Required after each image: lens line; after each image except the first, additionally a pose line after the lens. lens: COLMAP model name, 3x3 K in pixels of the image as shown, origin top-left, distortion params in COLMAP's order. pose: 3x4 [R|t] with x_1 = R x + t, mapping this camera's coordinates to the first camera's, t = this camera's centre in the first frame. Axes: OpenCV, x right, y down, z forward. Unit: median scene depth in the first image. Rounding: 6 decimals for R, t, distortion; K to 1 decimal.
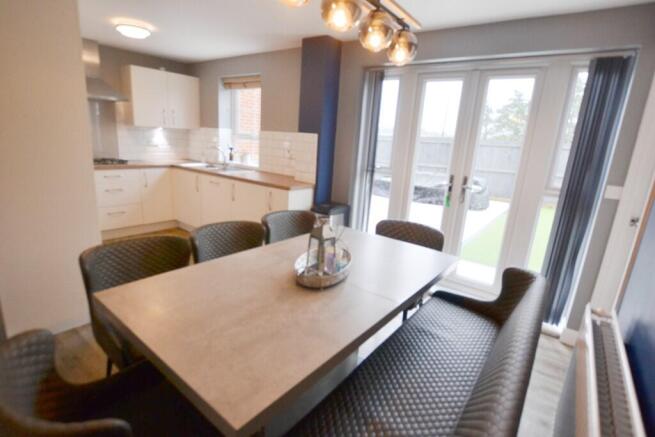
lens RADIAL K [[325.0, 0, 326.0], [0, 325.0, 219.9], [0, 0, 1]] dist [-0.018967, -0.000134]
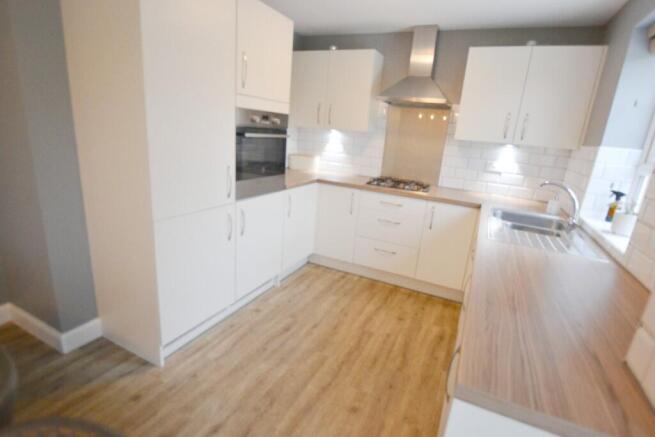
lens RADIAL K [[325.0, 0, 326.0], [0, 325.0, 219.9], [0, 0, 1]] dist [-0.018967, -0.000134]
pose [[0.207360, 0.215745, -0.954178, 0.029065], [-0.304382, 0.941192, 0.146661, -0.138792], [0.929706, 0.260023, 0.260835, 0.569335]]
